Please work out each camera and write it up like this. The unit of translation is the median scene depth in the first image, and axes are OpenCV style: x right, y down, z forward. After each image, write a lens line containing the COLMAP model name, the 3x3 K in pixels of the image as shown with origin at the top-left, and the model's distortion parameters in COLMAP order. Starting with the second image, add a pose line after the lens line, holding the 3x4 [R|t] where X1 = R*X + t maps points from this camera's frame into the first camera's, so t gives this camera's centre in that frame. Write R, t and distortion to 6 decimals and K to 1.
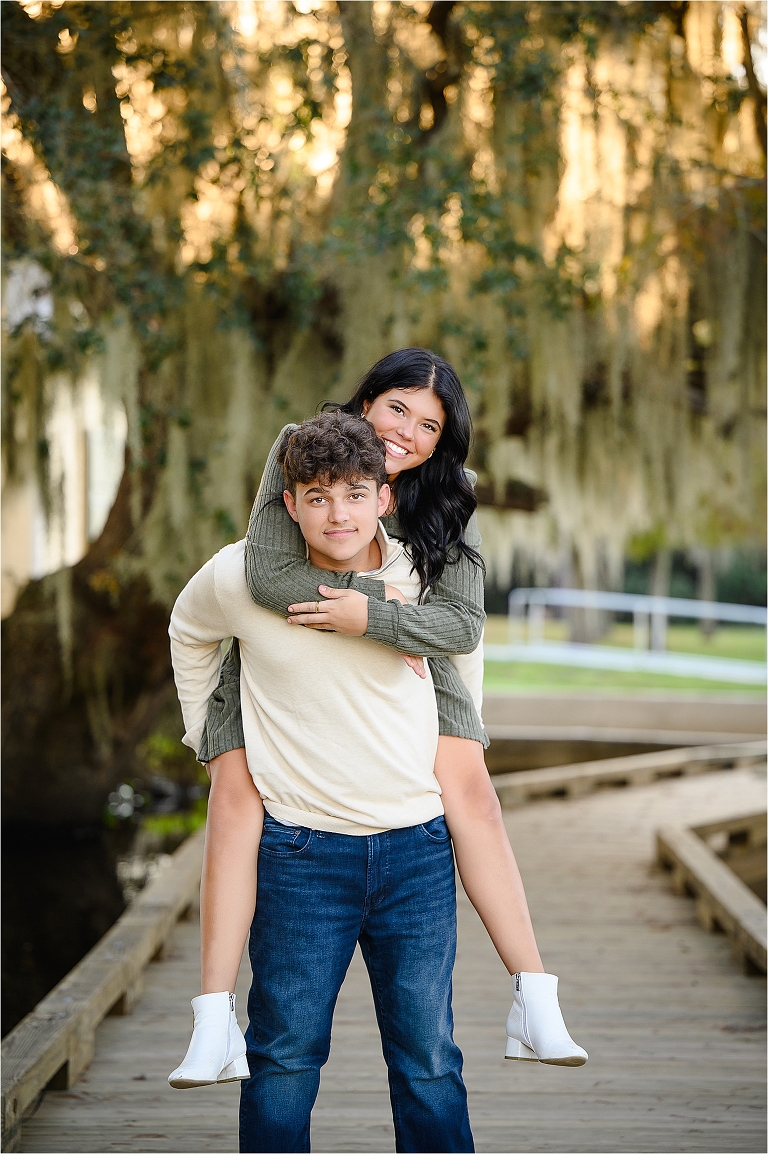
lens RADIAL K [[3338.5, 0, 384.0], [0, 3338.5, 577.0], [0, 0, 1]] dist [0.364693, 0.011299]
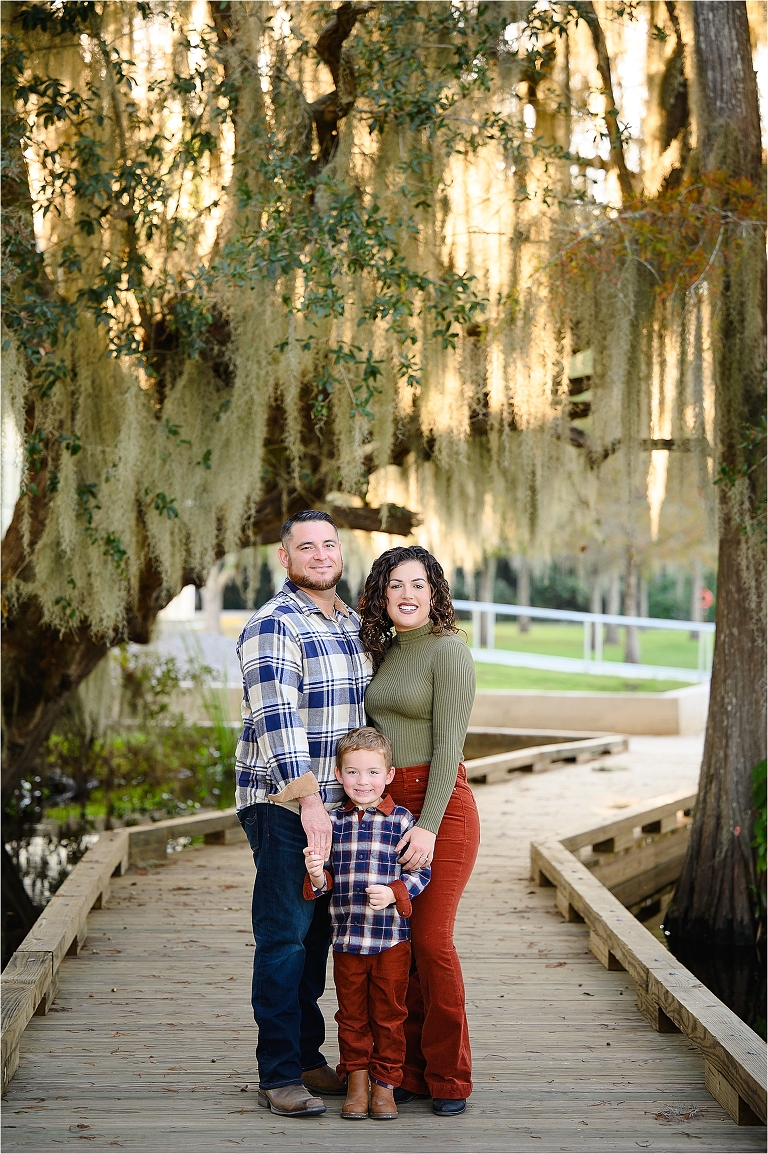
lens RADIAL K [[2608.7, 0, 384.0], [0, 2608.7, 577.0], [0, 0, 1]] dist [0.014159, 0.273956]
pose [[0.998679, 0.003480, 0.051270, -0.006861], [-0.003572, 0.999992, 0.001720, -0.009171], [-0.051263, -0.001901, 0.998683, 0.211755]]
